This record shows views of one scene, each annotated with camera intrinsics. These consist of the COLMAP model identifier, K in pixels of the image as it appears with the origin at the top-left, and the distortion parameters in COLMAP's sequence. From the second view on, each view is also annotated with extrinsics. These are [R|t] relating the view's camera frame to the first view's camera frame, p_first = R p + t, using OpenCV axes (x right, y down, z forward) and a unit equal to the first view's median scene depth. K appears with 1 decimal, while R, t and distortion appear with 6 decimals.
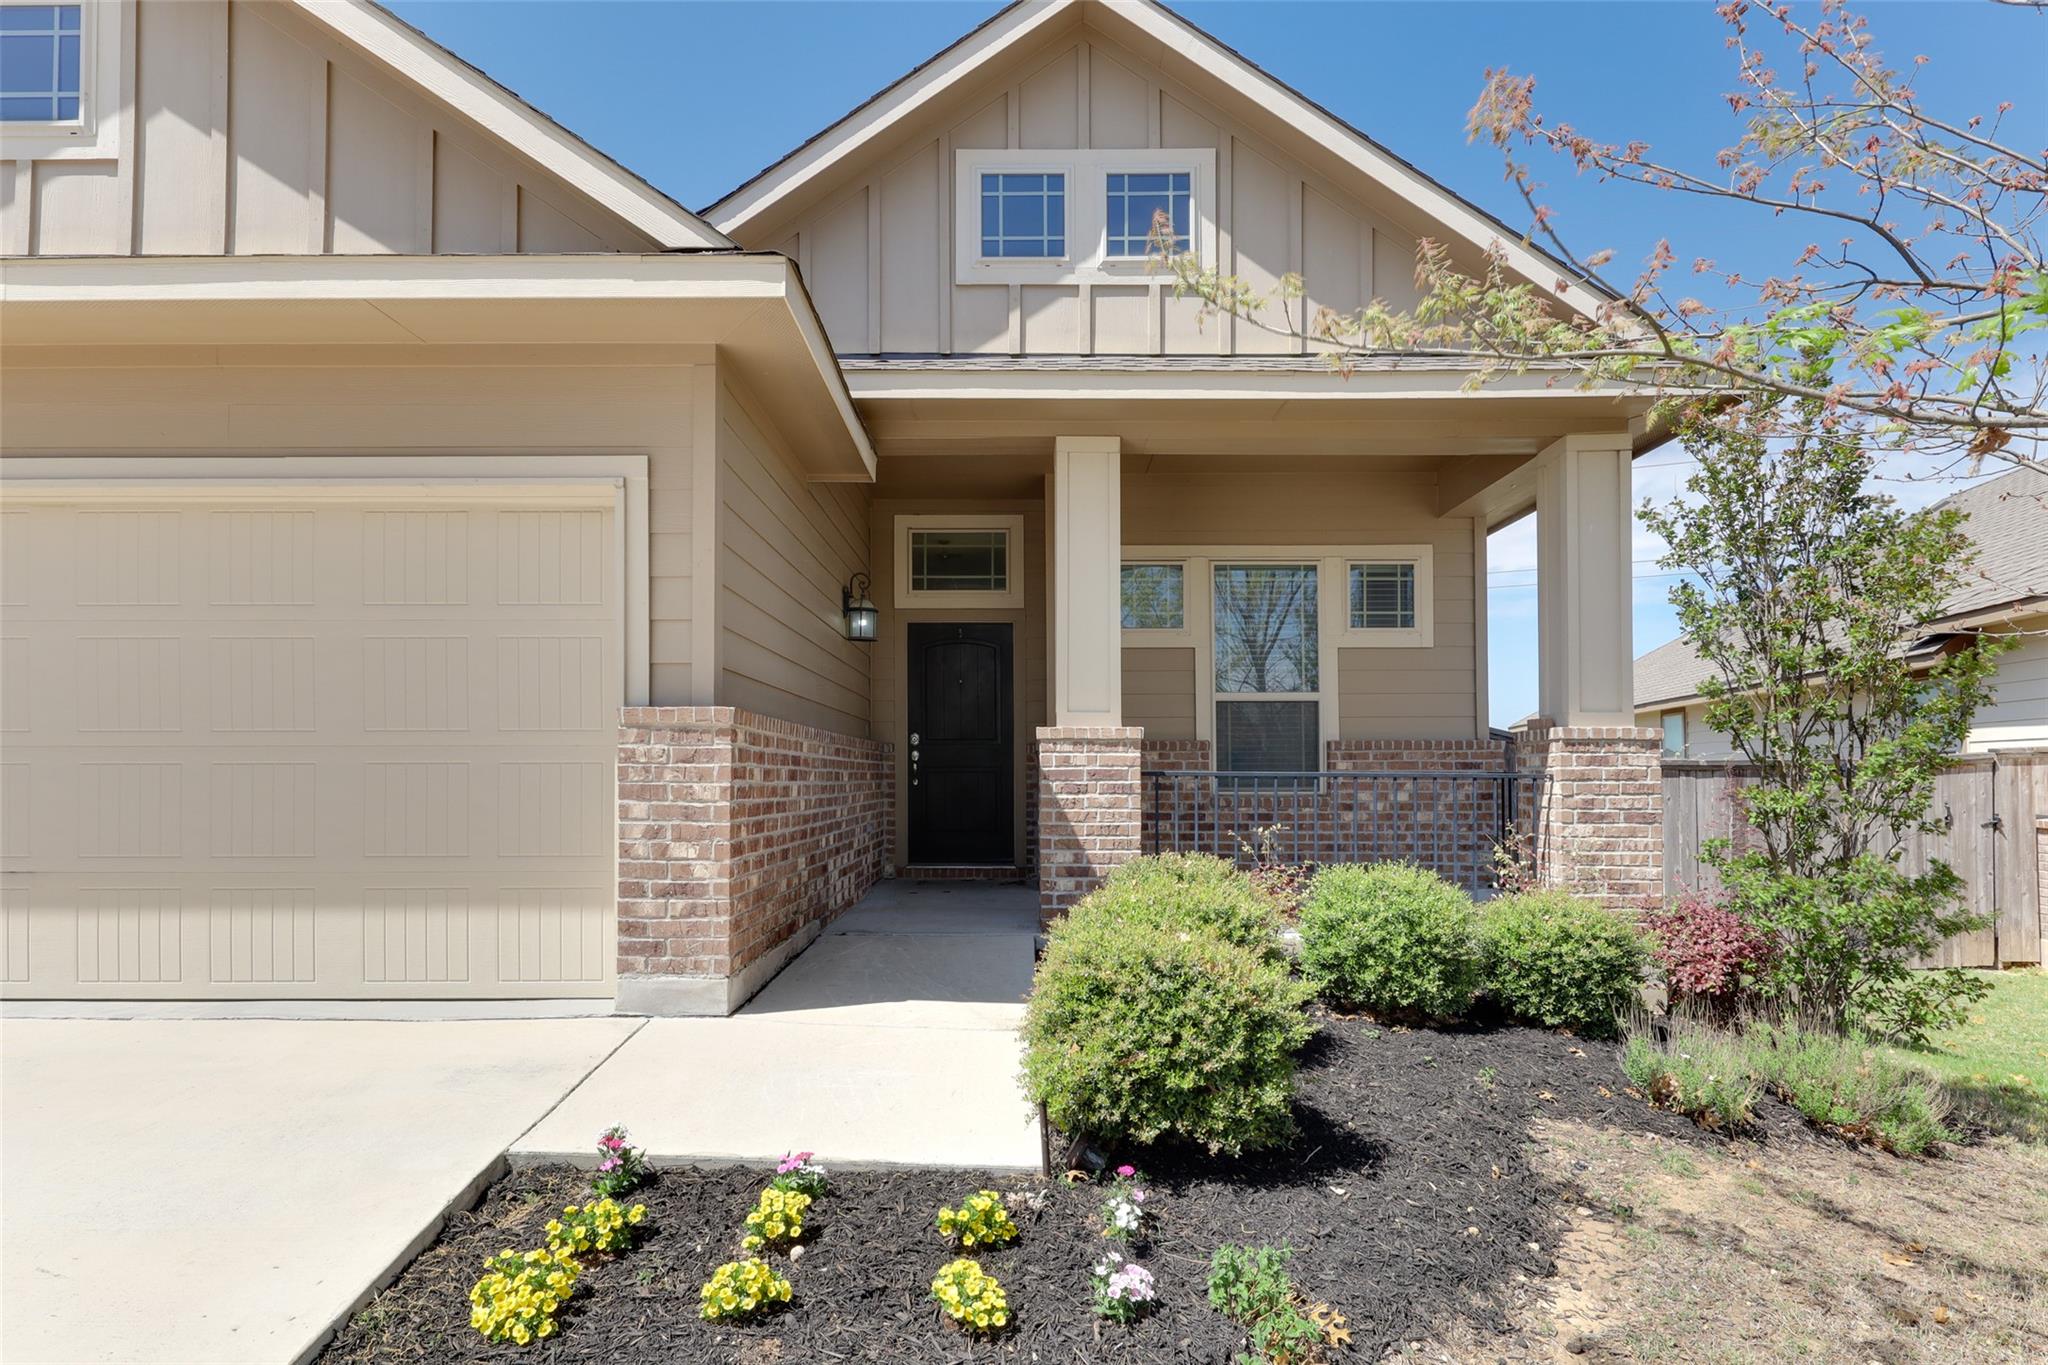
lens RADIAL K [[1055.5, 0, 1028.6], [0, 1055.5, 712.8], [0, 0, 1]] dist [-0.001039, -0.001141]
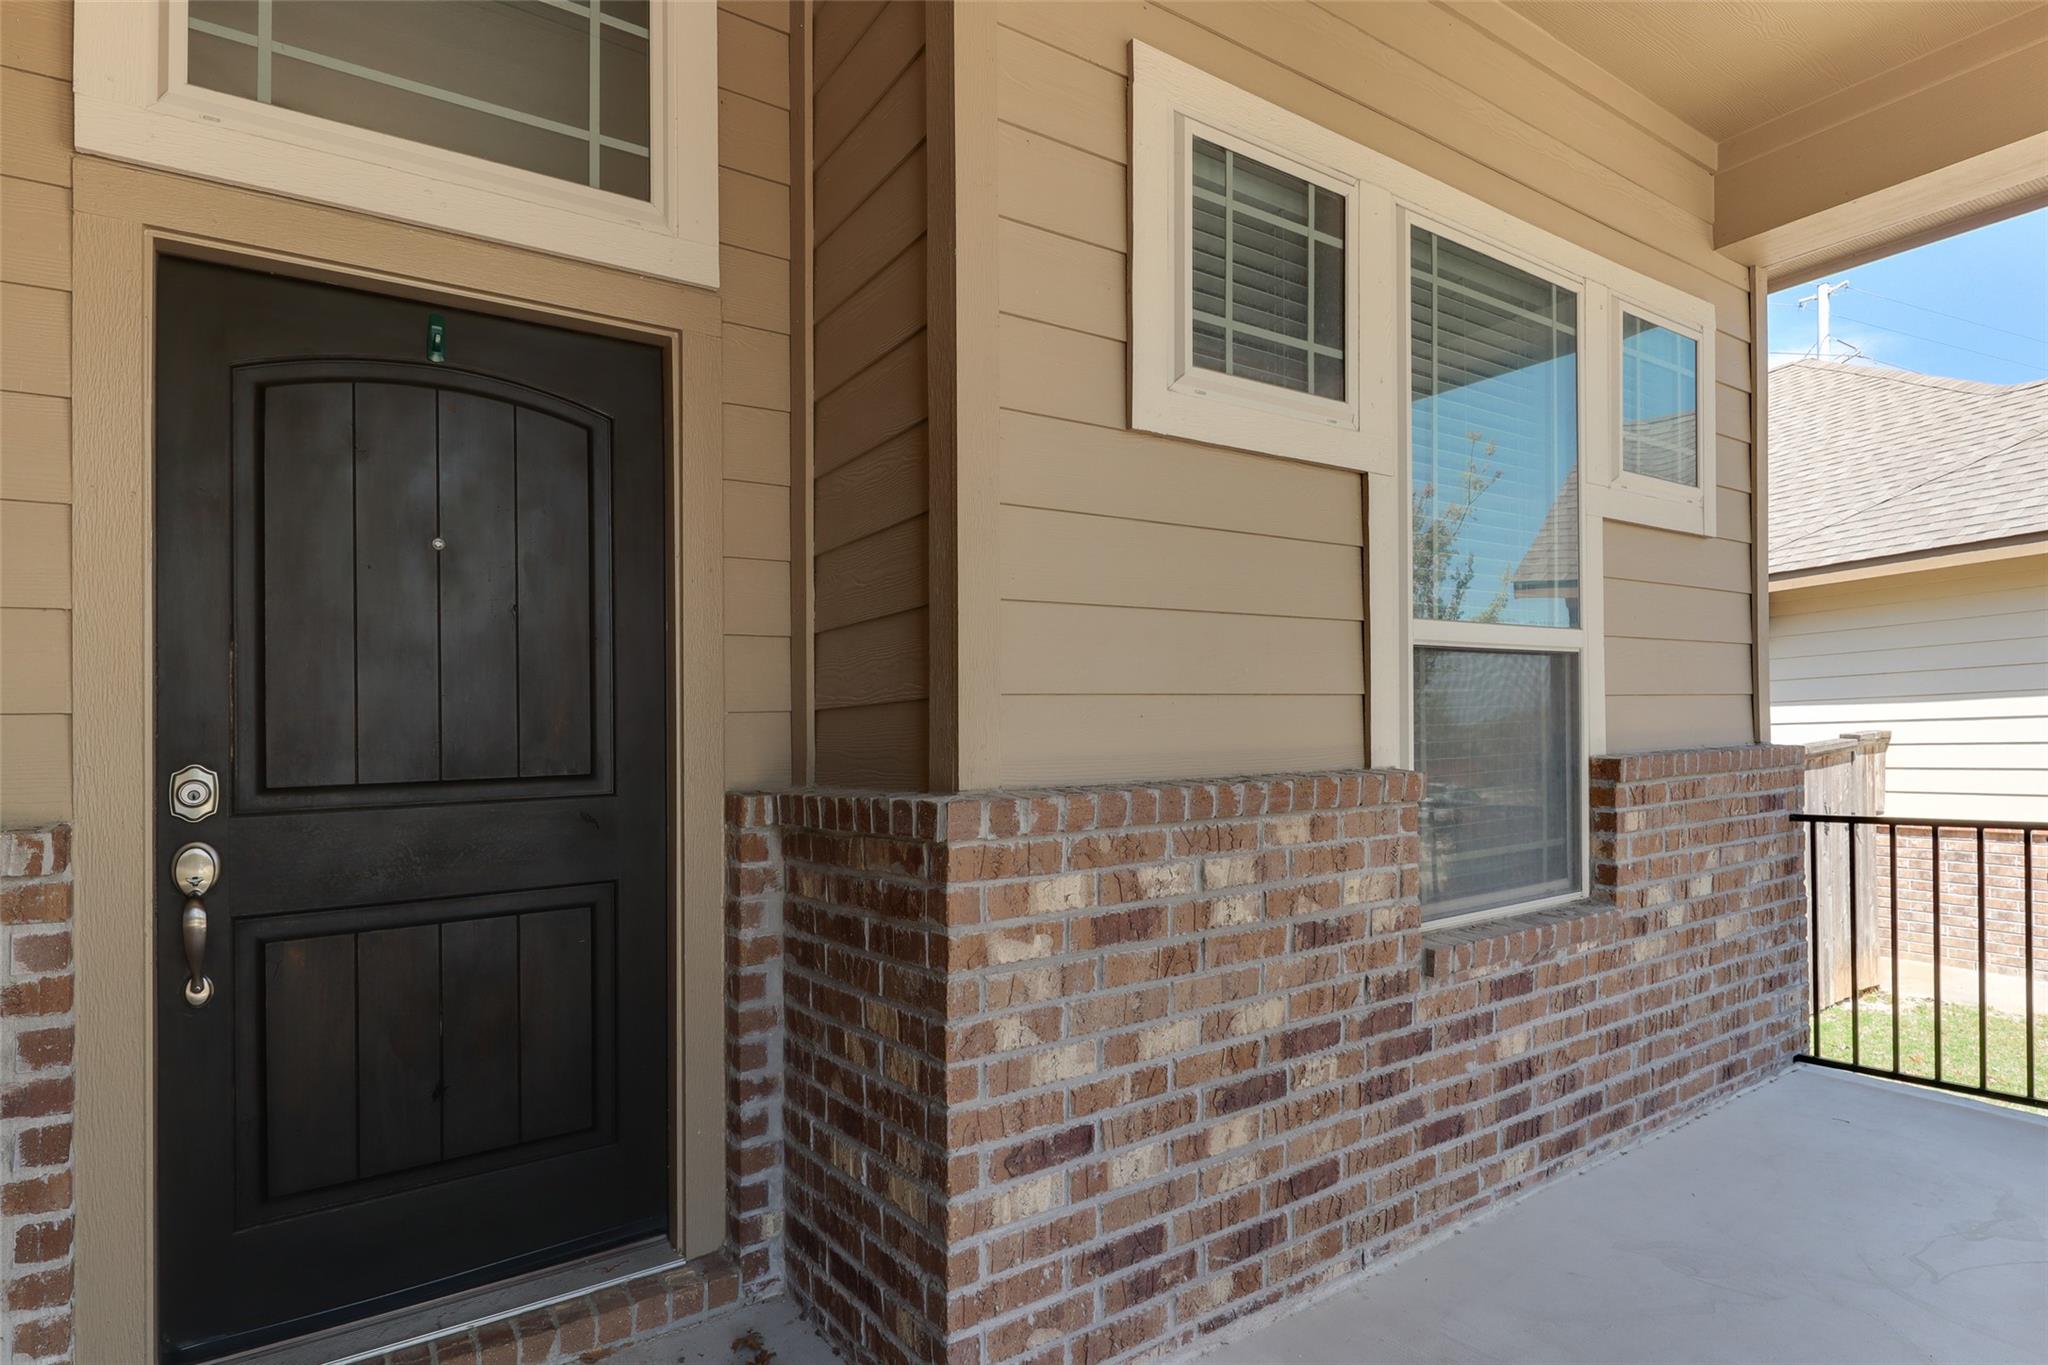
lens RADIAL K [[1055.5, 0, 1028.6], [0, 1055.5, 712.8], [0, 0, 1]] dist [-0.001039, -0.001141]
pose [[0.814535, -0.007072, 0.580071, -0.134388], [-0.000258, 0.999921, 0.012554, 0.007669], [-0.580114, -0.010375, 0.814469, 1.035190]]
